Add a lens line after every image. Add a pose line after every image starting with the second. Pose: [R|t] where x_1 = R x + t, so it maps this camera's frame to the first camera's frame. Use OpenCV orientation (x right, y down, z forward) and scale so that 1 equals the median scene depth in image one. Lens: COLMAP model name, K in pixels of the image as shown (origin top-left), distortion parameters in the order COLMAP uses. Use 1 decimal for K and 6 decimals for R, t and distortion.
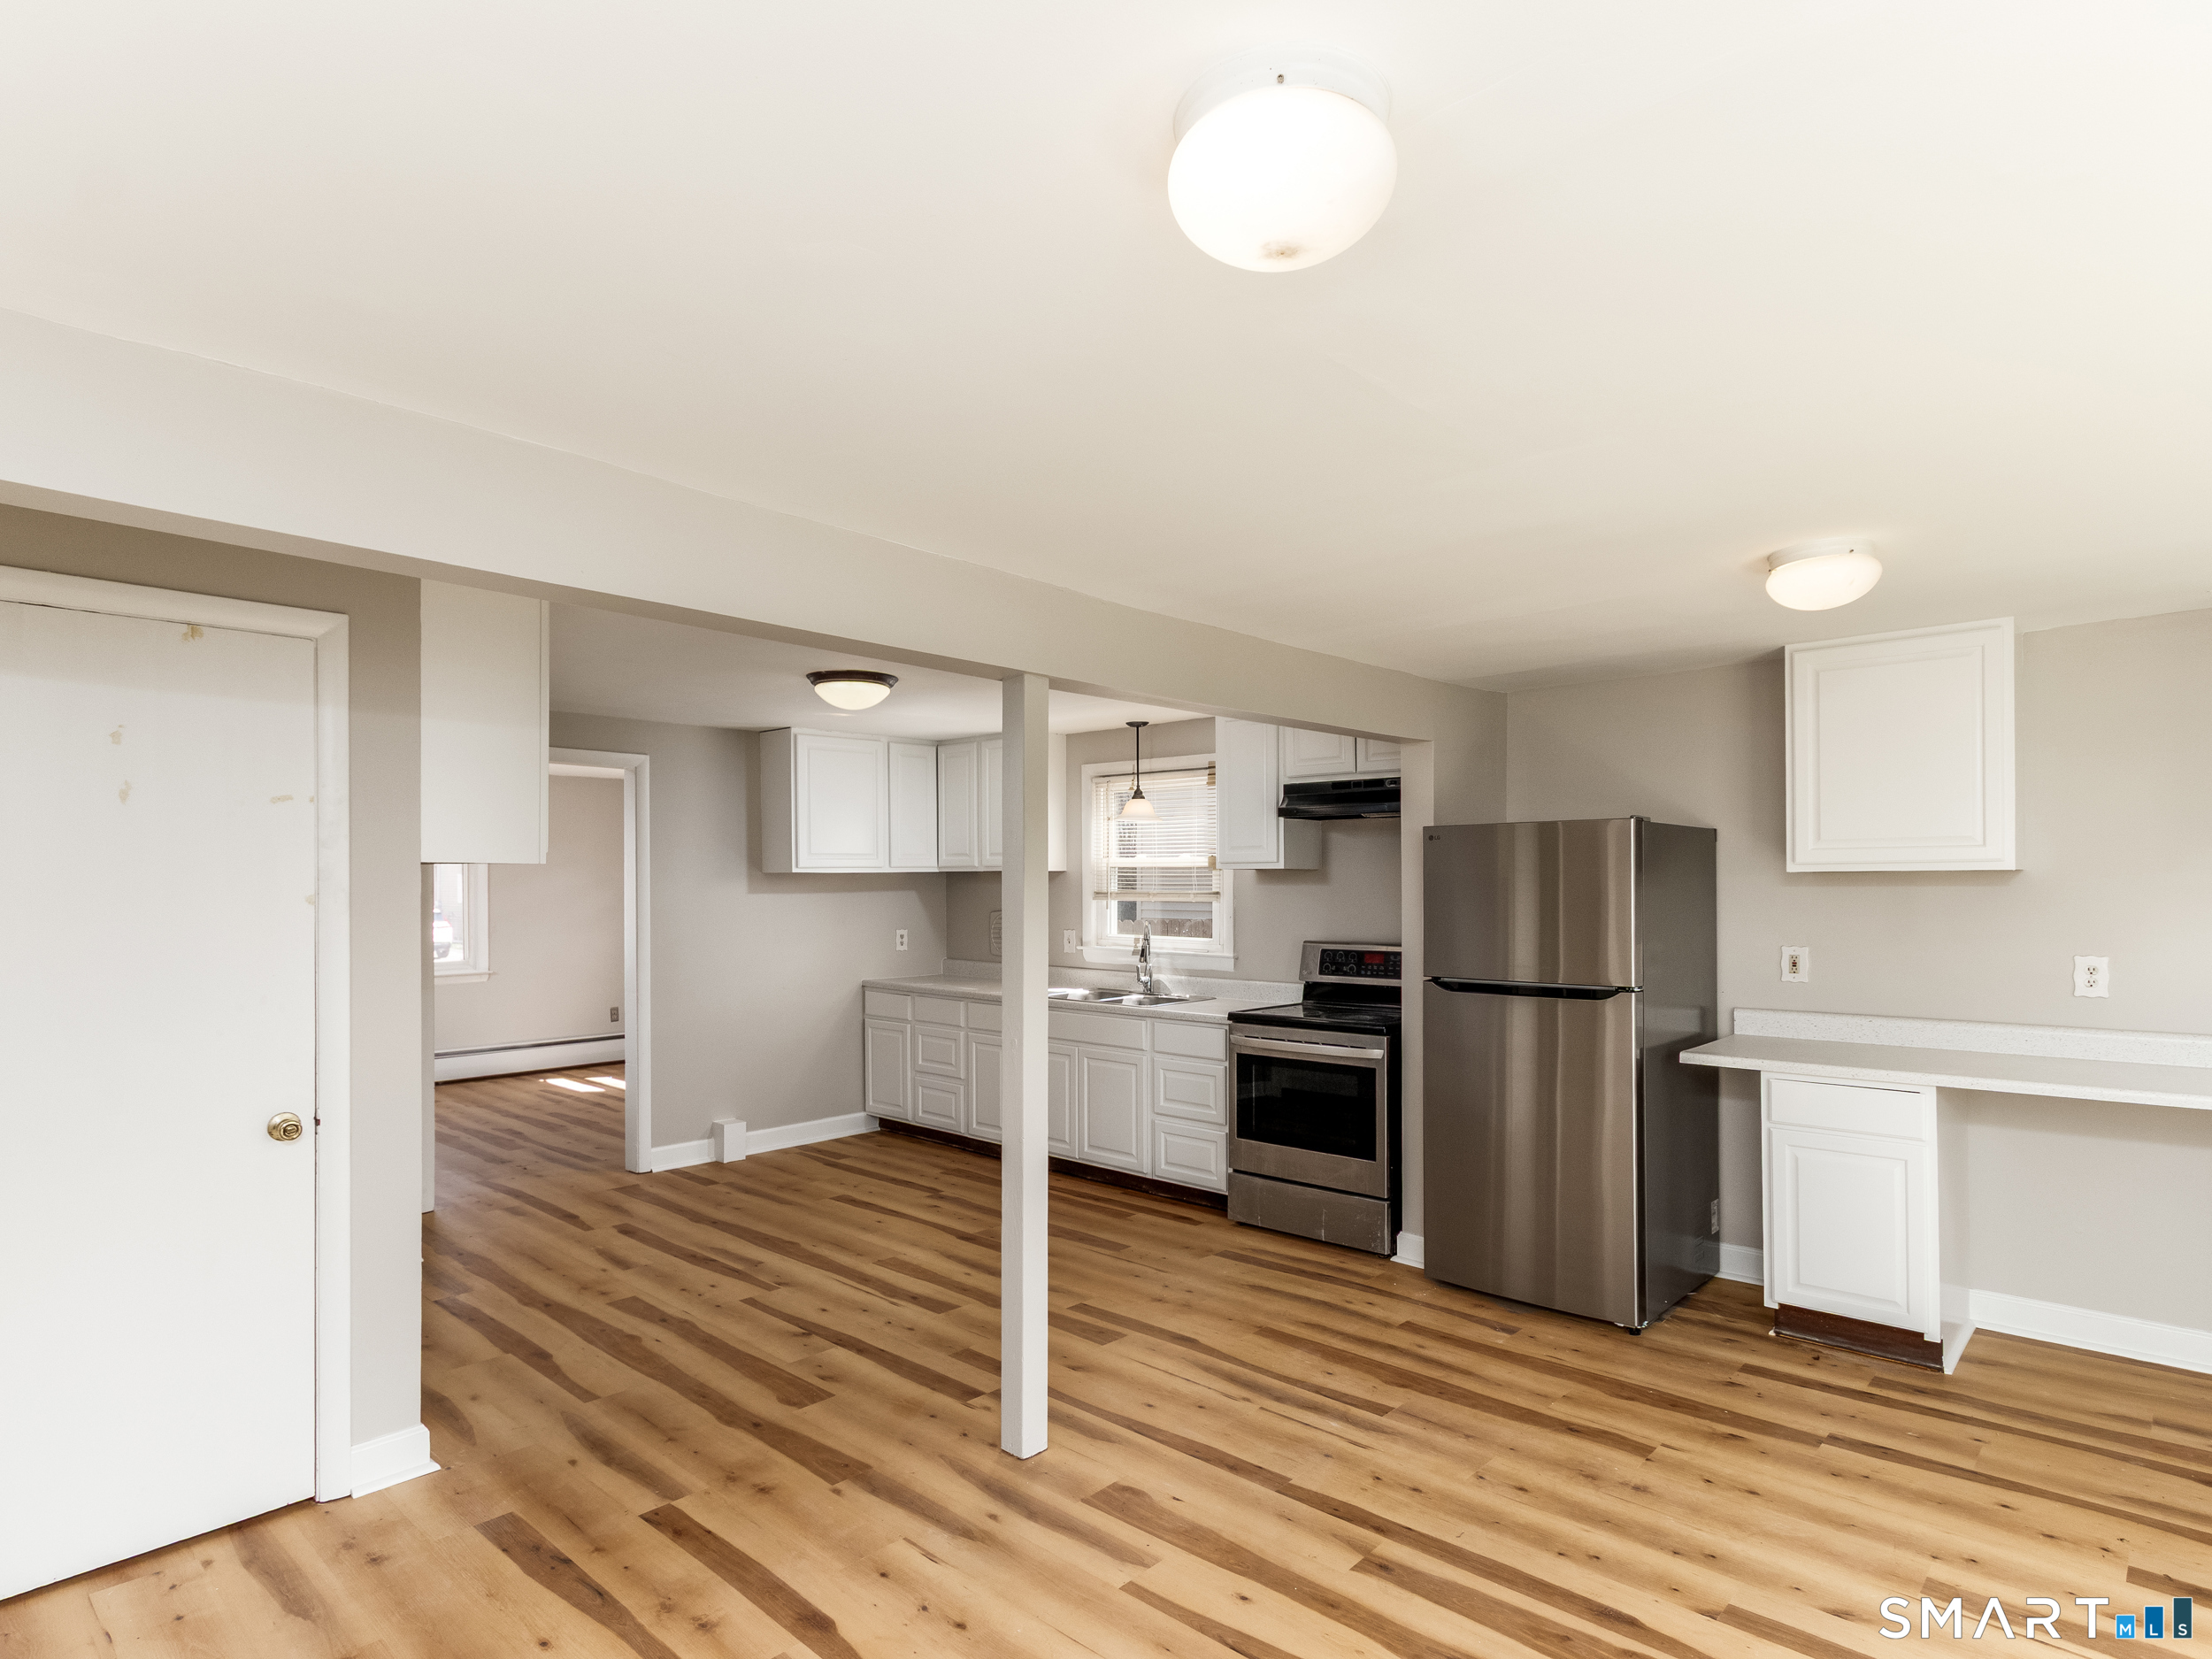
lens RADIAL K [[1189.2, 0, 1107.8], [0, 1189.2, 889.2], [0, 0, 1]] dist [0.012086, -0.005327]
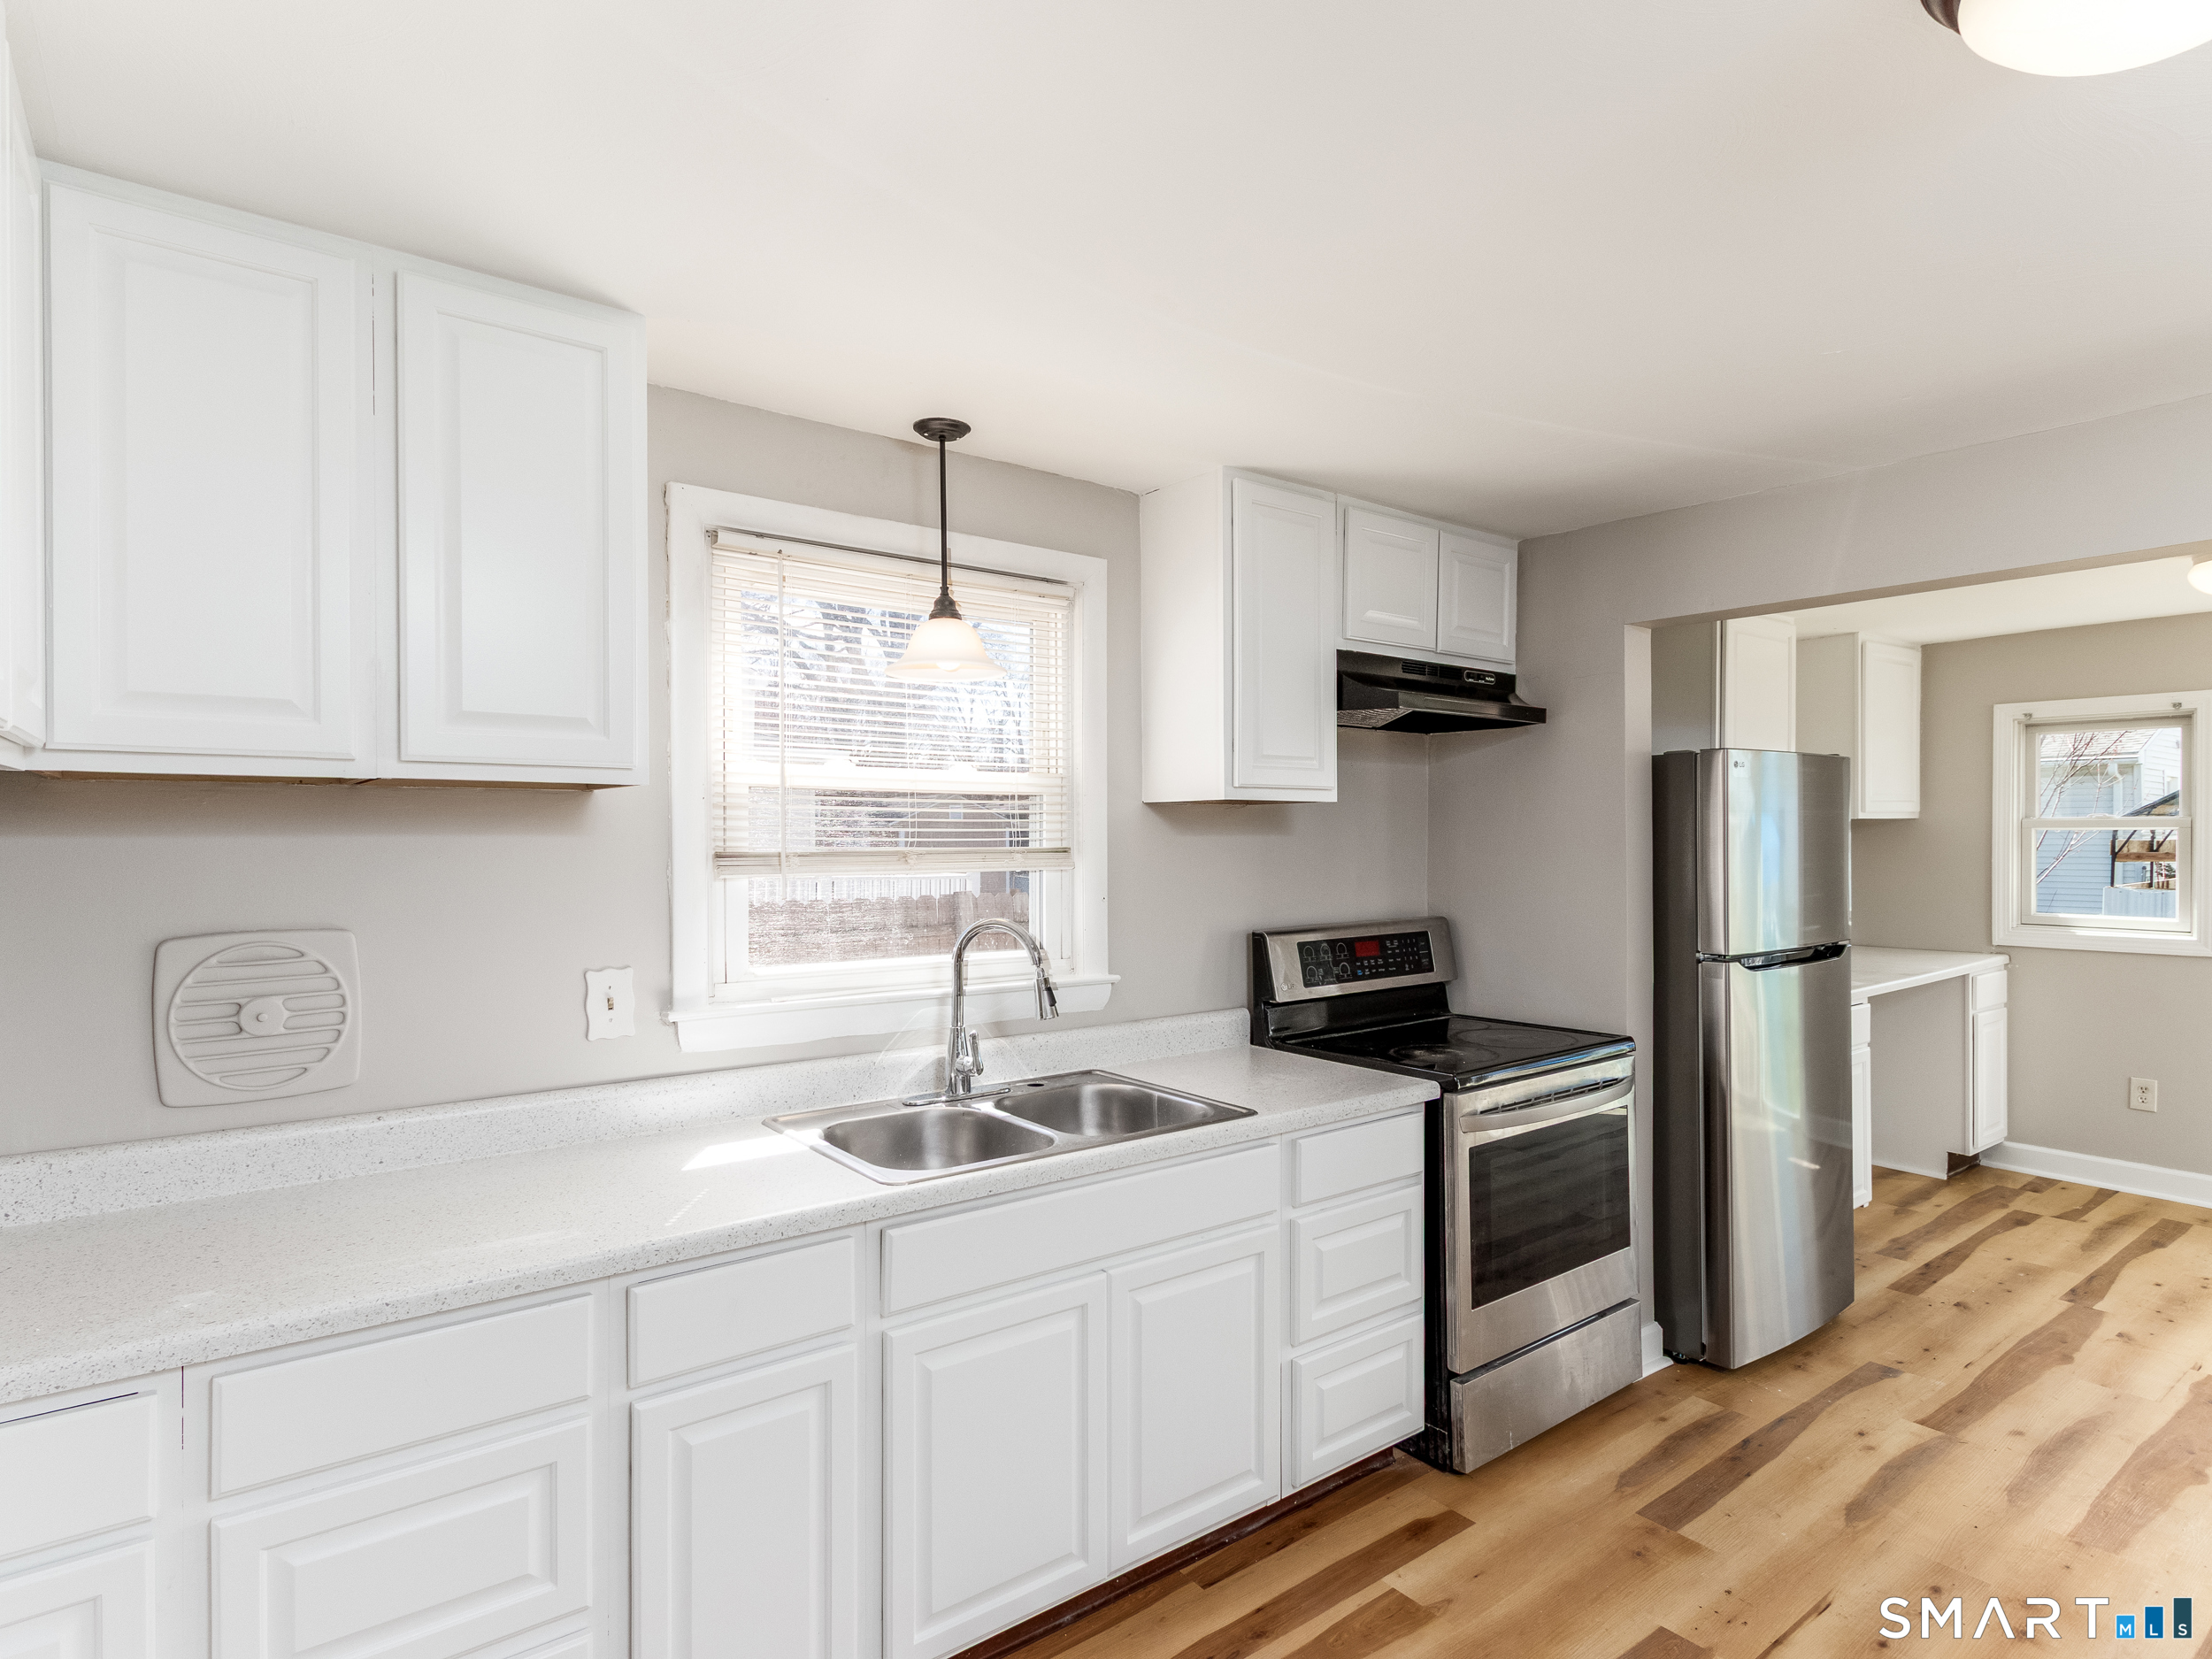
lens RADIAL K [[1189.2, 0, 1100.2], [0, 1189.2, 844.0], [0, 0, 1]] dist [0.012086, -0.005327]
pose [[0.177076, -0.004874, 0.984185, -0.438010], [0.009741, 0.999947, 0.003199, -0.000482], [-0.984149, 0.009021, 0.177114, 1.064309]]
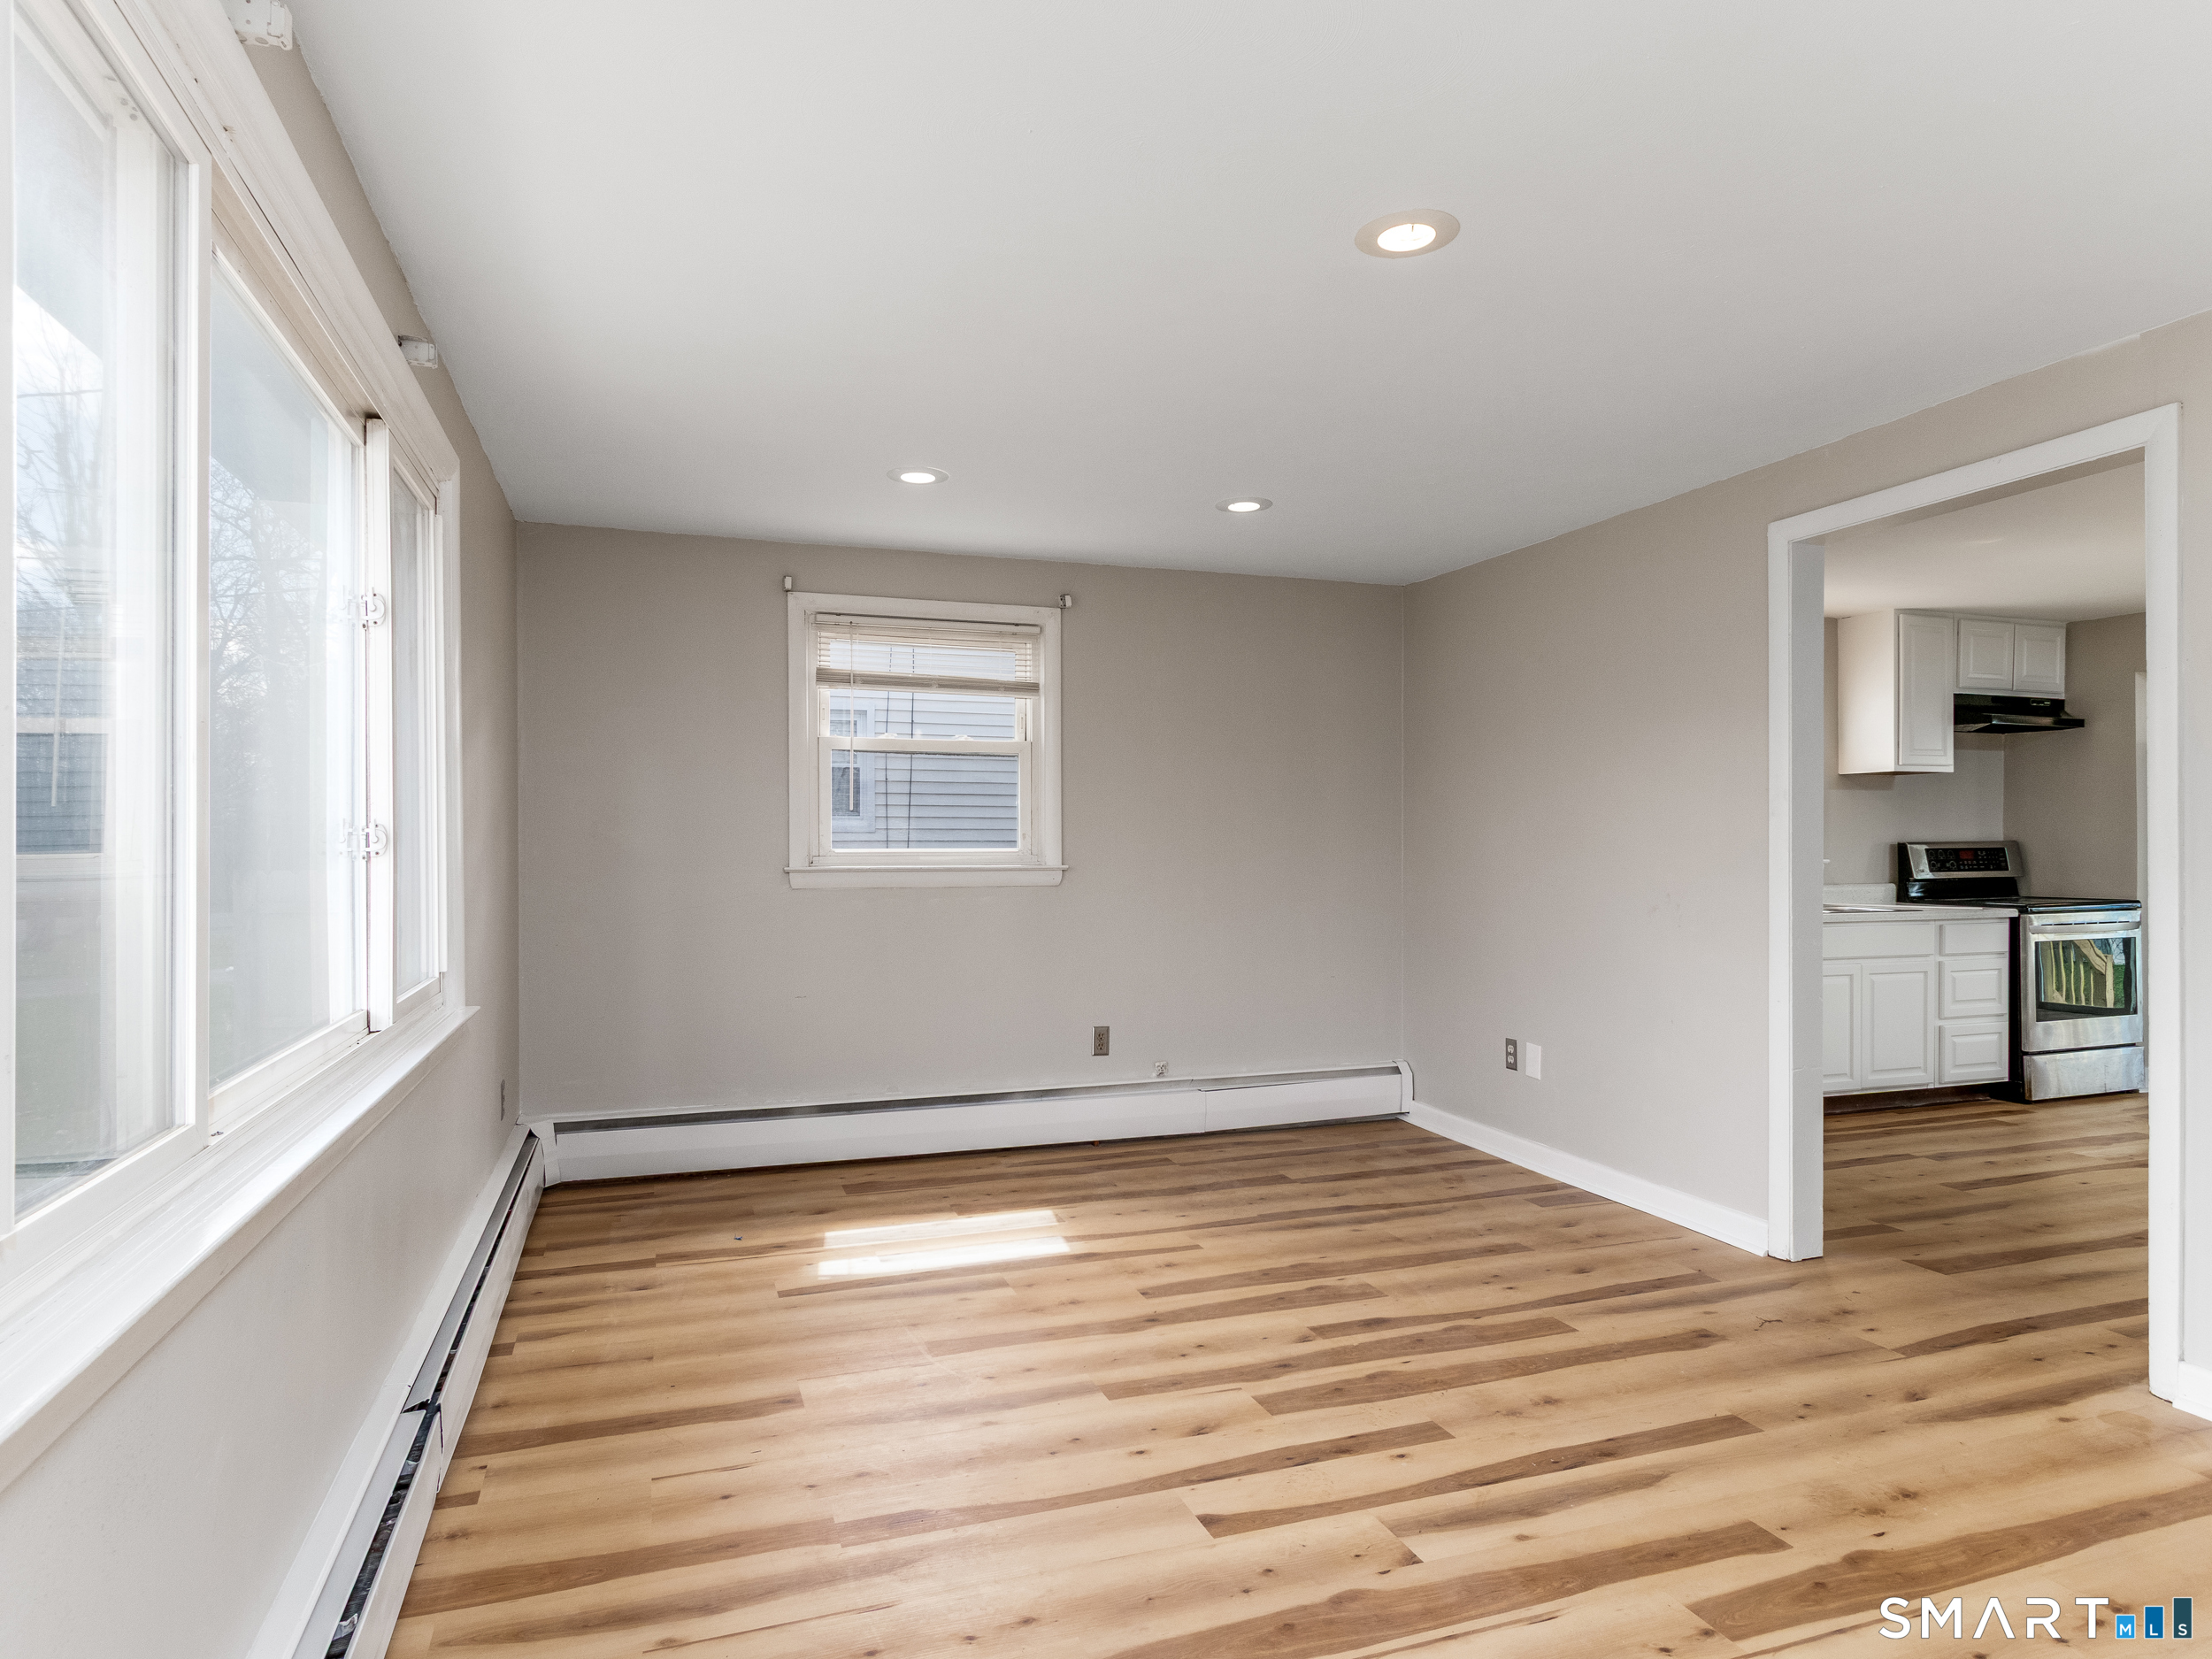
lens RADIAL K [[1284.0, 0, 1095.8], [0, 1284.0, 843.9], [0, 0, 1]] dist [0.007871, -0.002509]
pose [[0.475049, -0.000761, 0.879959, -1.297203], [0.007264, 0.999969, -0.003057, 0.047266], [-0.879929, 0.007844, 0.475040, 1.188455]]
